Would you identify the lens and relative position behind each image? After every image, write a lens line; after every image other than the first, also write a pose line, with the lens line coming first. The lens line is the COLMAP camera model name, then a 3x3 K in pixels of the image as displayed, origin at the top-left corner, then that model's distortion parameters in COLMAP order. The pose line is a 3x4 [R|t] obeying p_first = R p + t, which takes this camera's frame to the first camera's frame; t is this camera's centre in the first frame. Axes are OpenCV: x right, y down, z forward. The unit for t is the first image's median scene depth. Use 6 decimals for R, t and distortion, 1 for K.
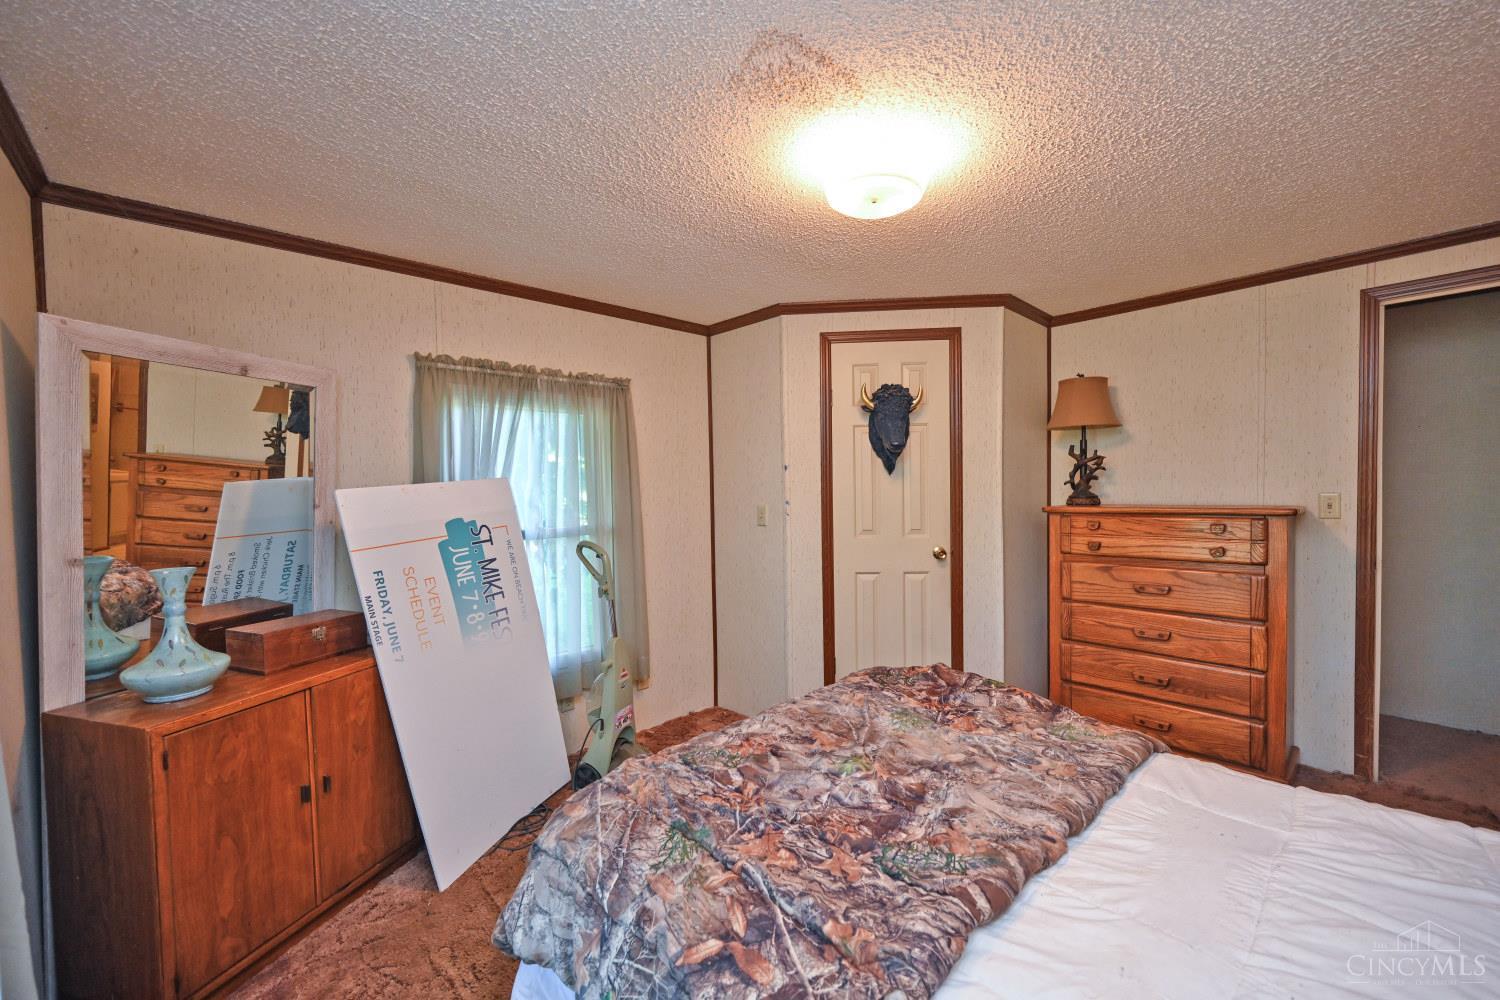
lens RADIAL K [[597.0, 0, 750.5], [0, 597.0, 507.0], [0, 0, 1]] dist [-0.001856, 0.000147]
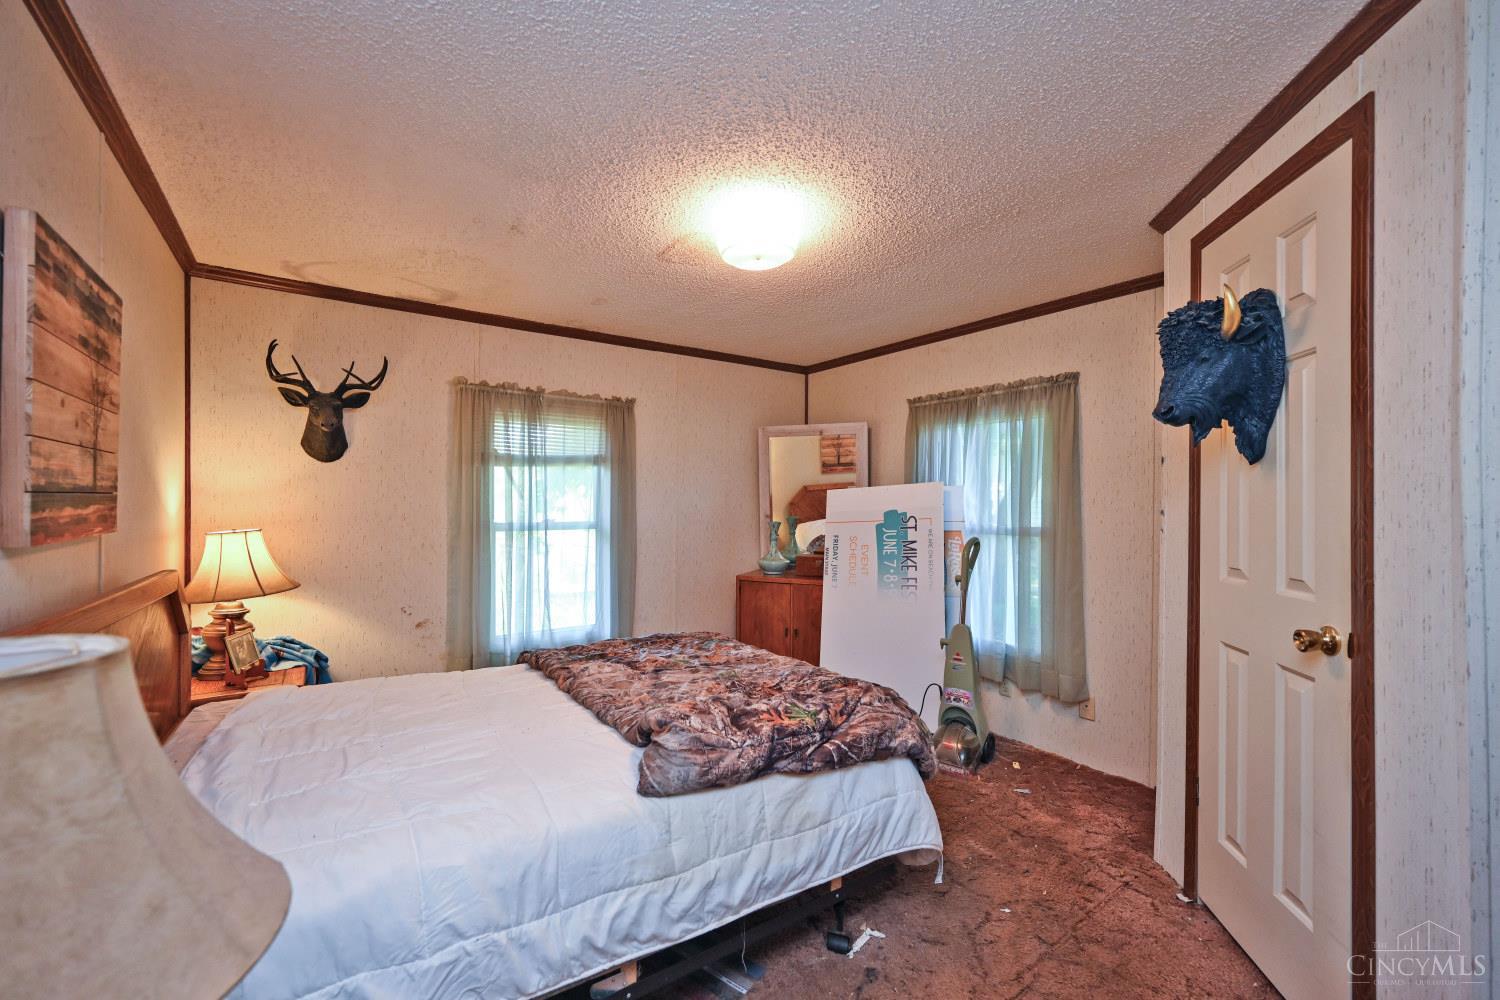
lens RADIAL K [[622.2, 0, 750.0], [0, 622.2, 500.0], [0, 0, 1]] dist [-0.000601, -0.000069]
pose [[-0.133988, 0.020620, -0.990768, 1.035650], [-0.035392, 0.999046, 0.025579, -0.030921], [0.990351, 0.038492, -0.133130, 0.810037]]
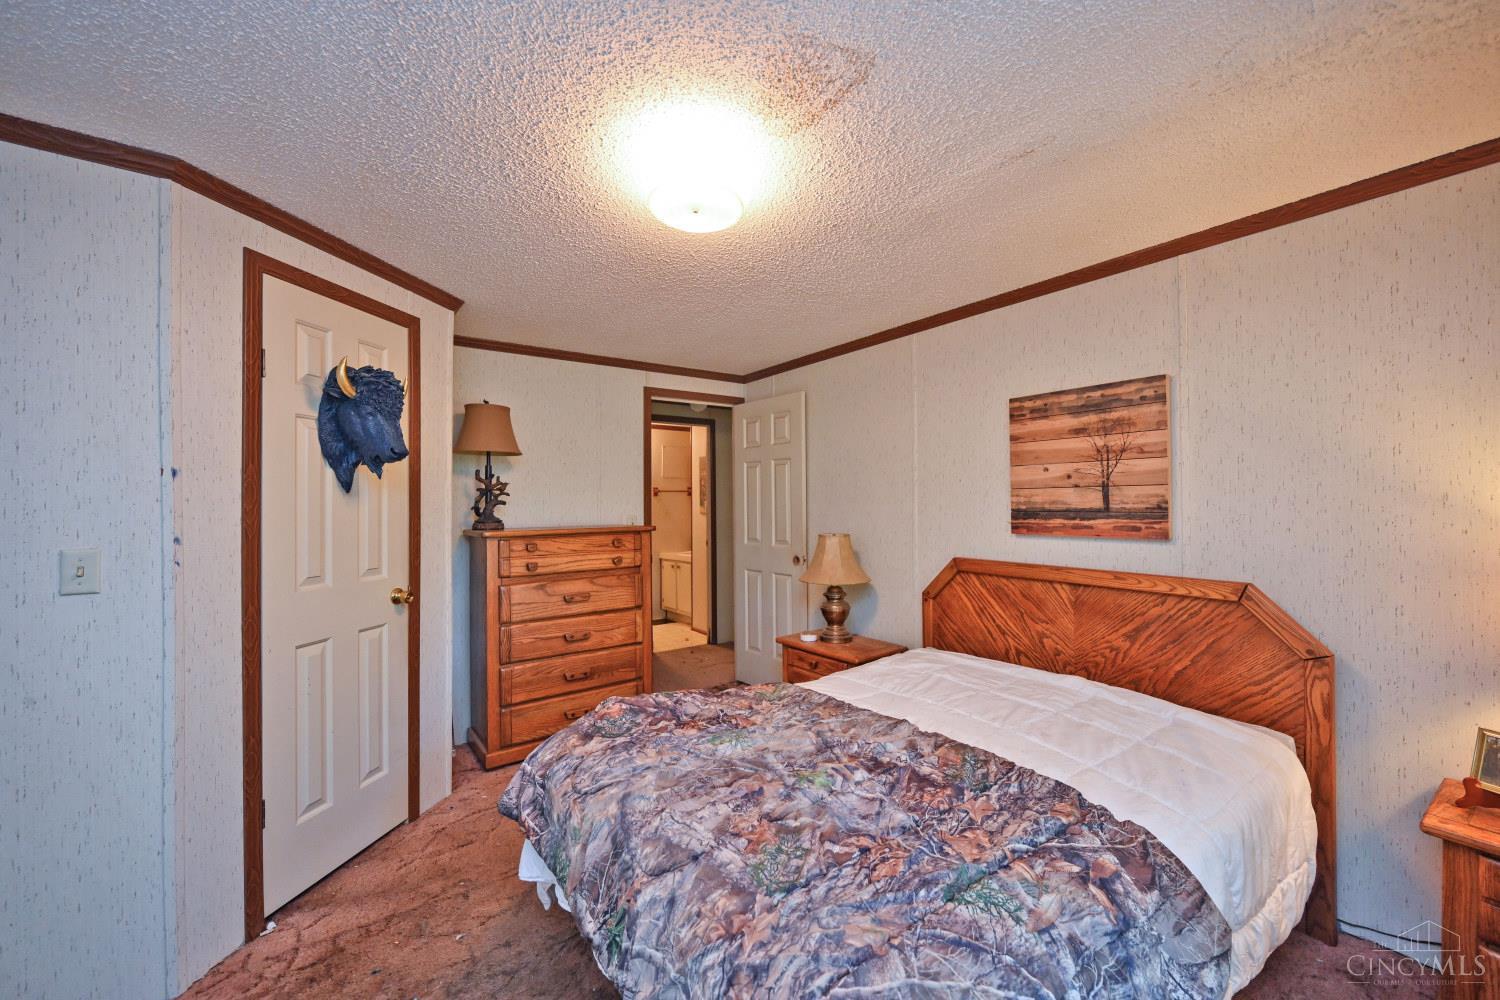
lens RADIAL K [[592.9, 0, 746.8], [0, 592.9, 500.5], [0, 0, 1]] dist [-0.000819, -0.000037]
pose [[0.116158, 0.021117, 0.993006, -0.493518], [0.038880, 0.998911, -0.025790, -0.012108], [-0.992470, 0.041604, 0.115210, 0.565044]]
